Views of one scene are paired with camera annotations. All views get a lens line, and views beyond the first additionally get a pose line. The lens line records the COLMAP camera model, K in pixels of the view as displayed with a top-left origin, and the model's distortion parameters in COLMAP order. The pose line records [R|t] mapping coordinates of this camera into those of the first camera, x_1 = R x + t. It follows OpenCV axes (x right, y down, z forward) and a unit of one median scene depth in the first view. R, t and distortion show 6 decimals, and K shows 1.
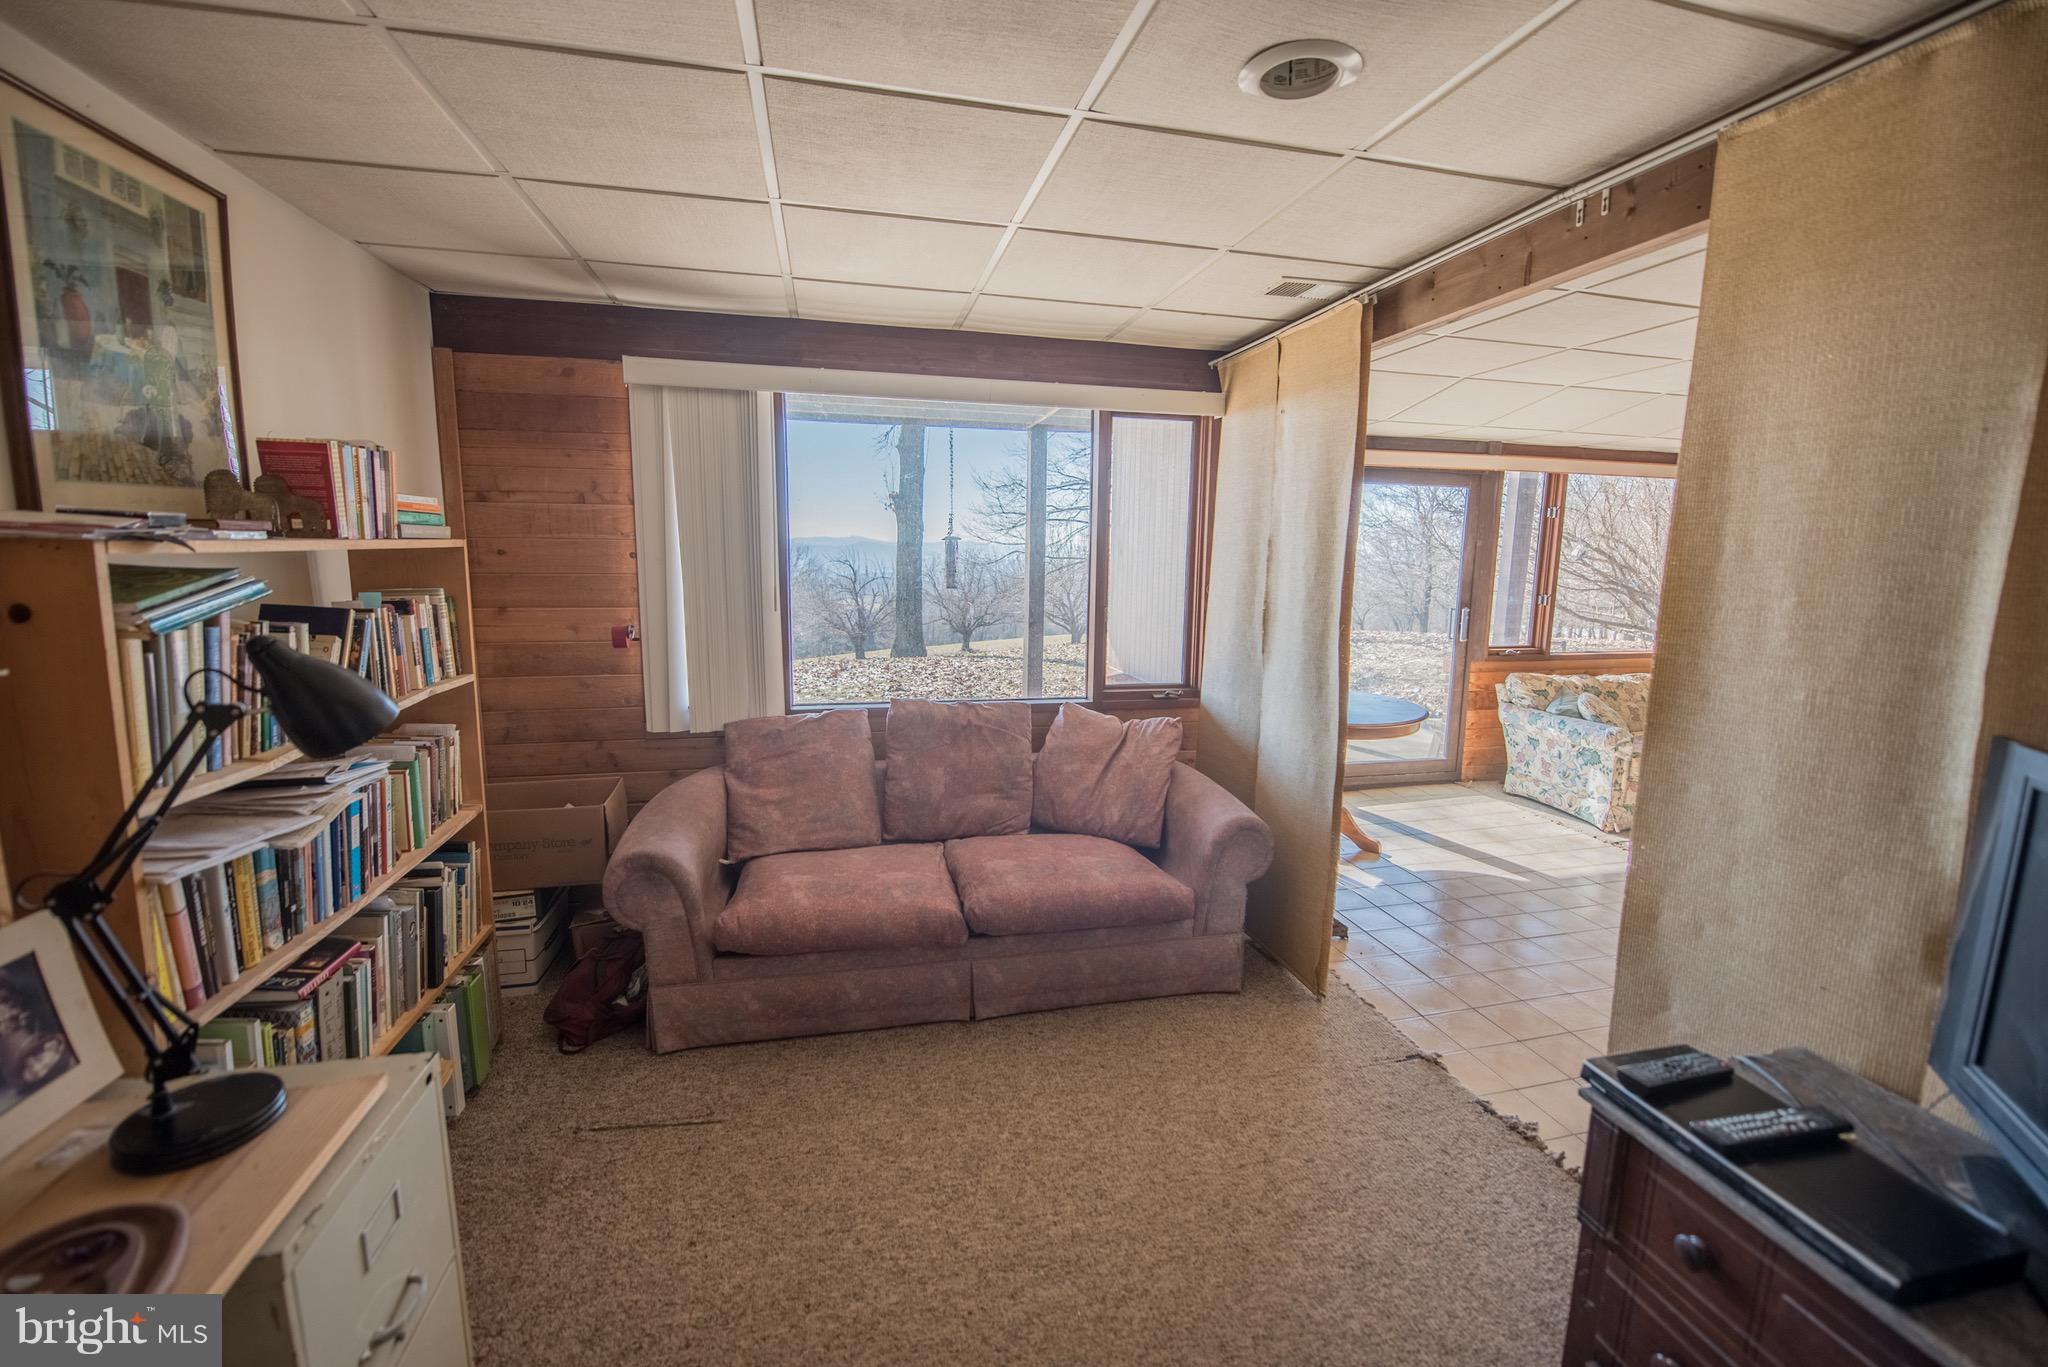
lens RADIAL K [[821.6, 0, 1027.1], [0, 821.6, 674.7], [0, 0, 1]] dist [-0.022361, -0.001307]
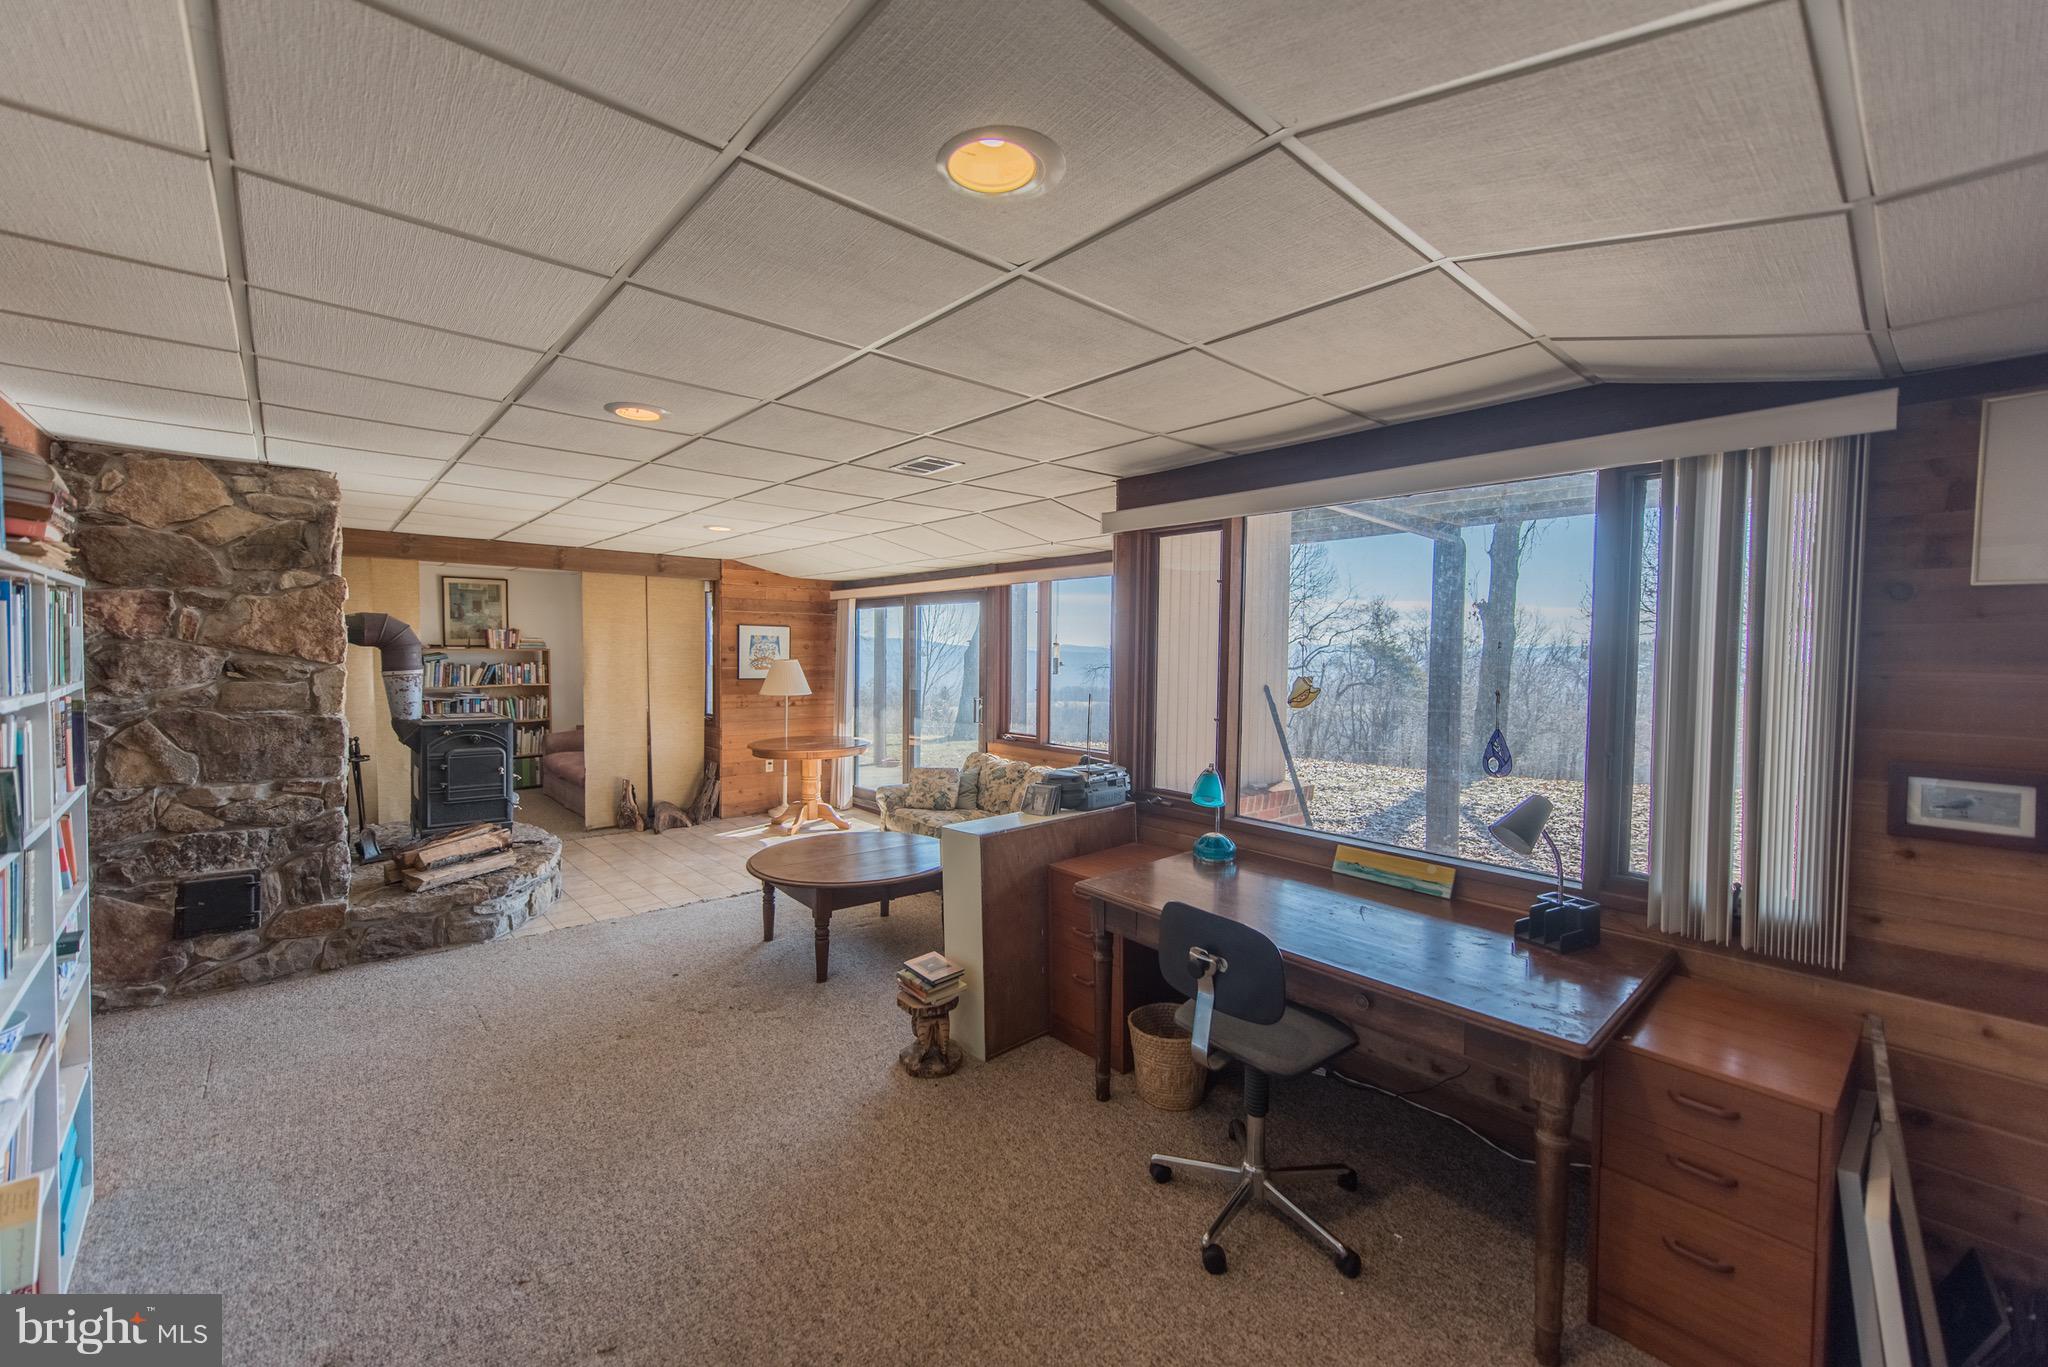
lens RADIAL K [[809.9, 0, 1024.0], [0, 809.9, 683.5], [0, 0, 1]] dist [0.002099, -0.000305]
pose [[0.490799, 0.027389, -0.870842, 1.642745], [-0.135122, 0.989806, -0.045023, -0.056709], [0.860732, 0.139767, 0.489496, 0.459647]]
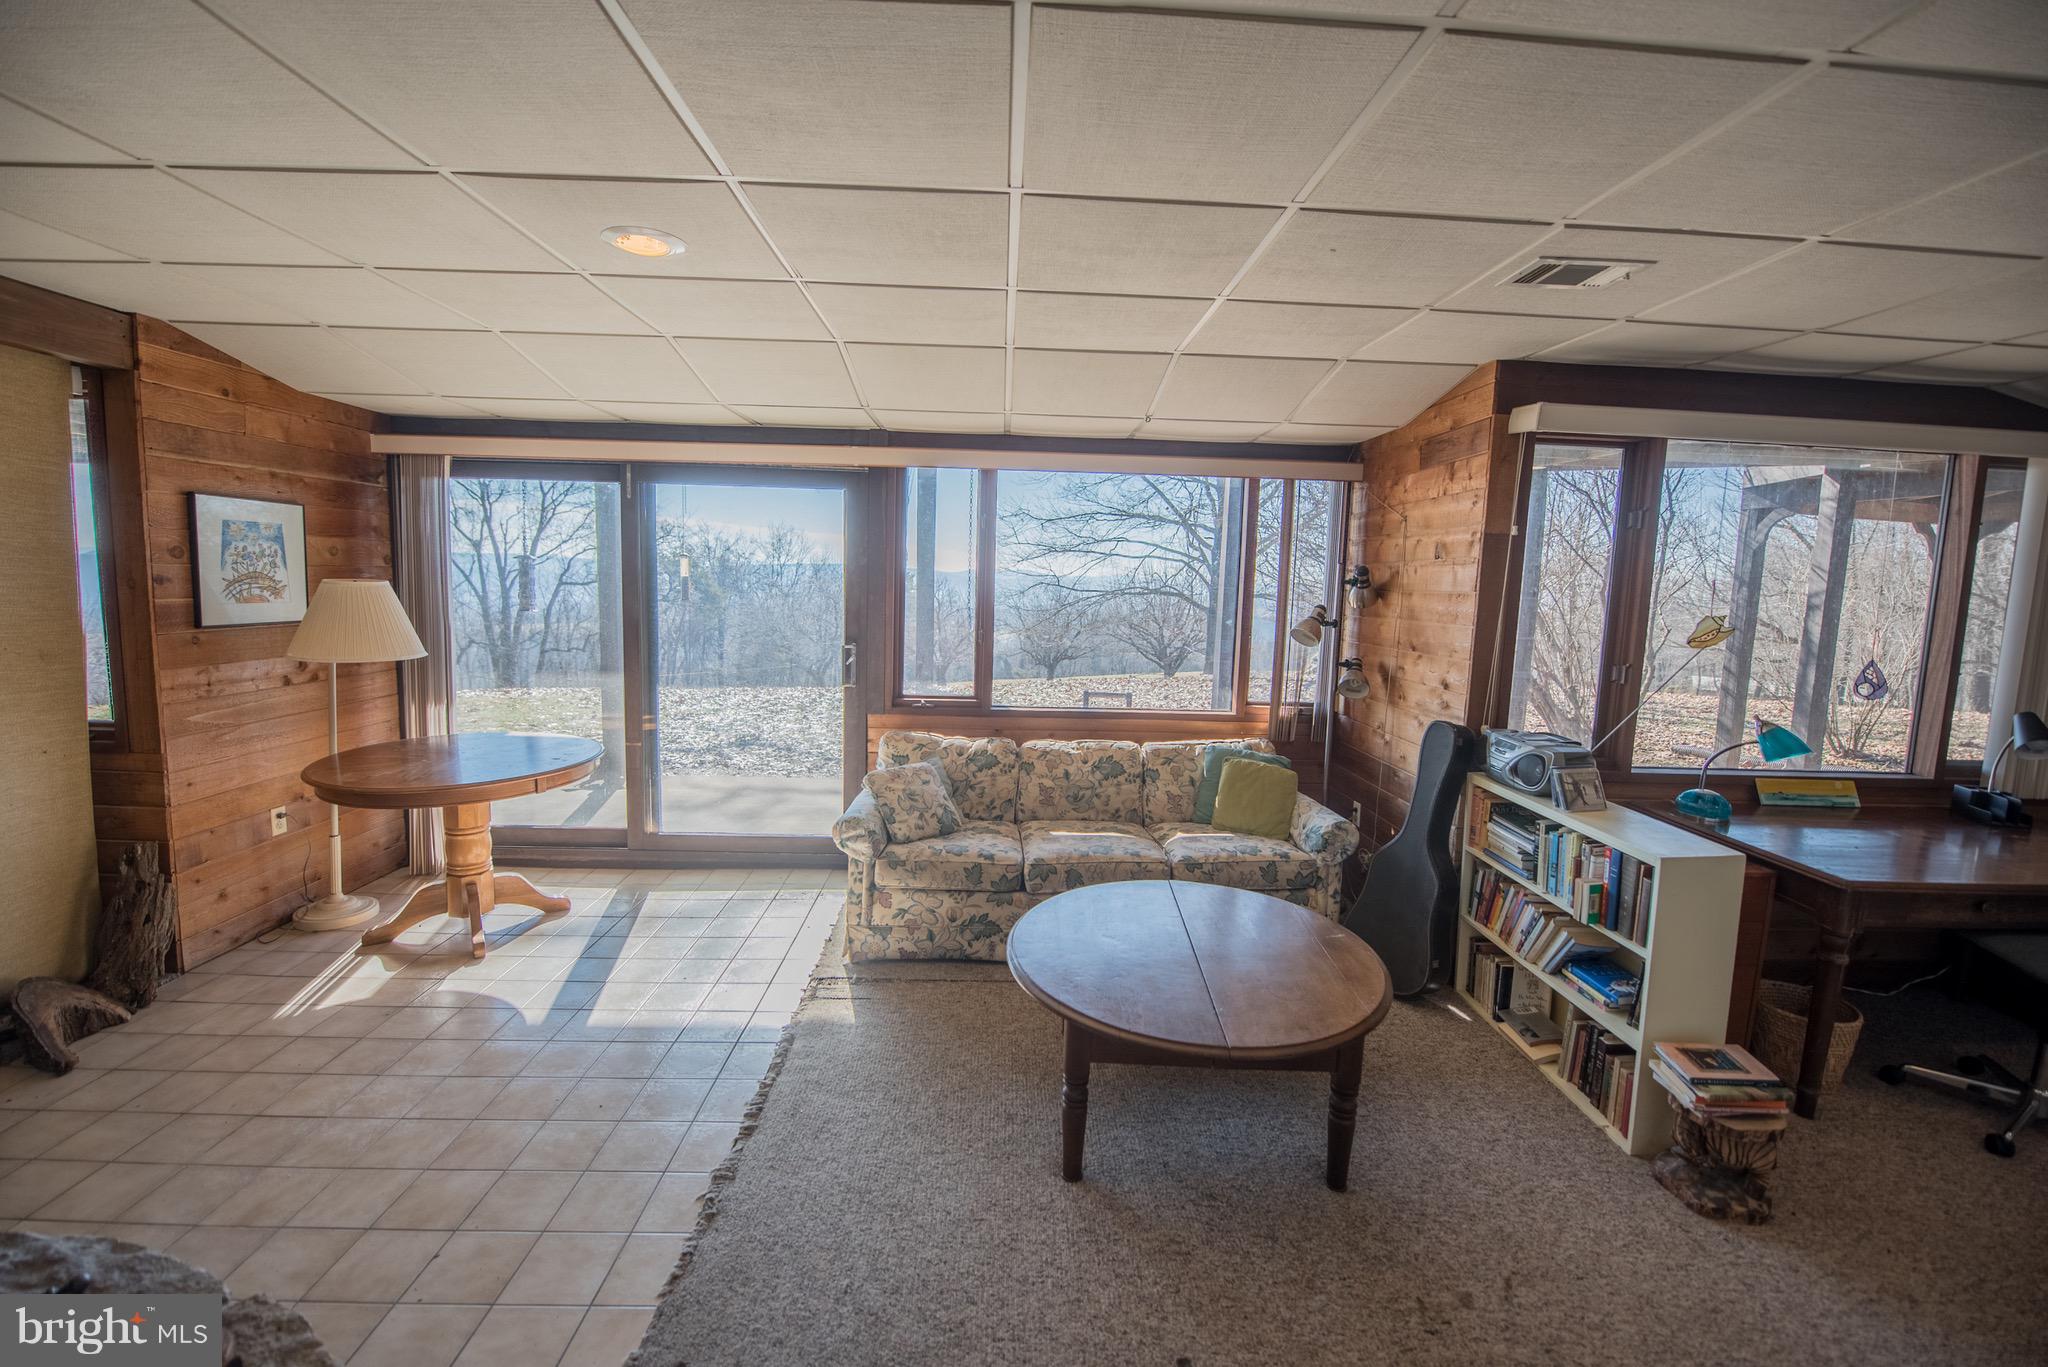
lens RADIAL K [[817.9, 0, 1062.8], [0, 817.9, 689.9], [0, 0, 1]] dist [-0.025777, -0.000694]
pose [[0.984501, 0.037999, -0.171214, 0.874604], [-0.041775, 0.998956, -0.018506, -0.033185], [0.170332, 0.025372, 0.985060, 0.276173]]
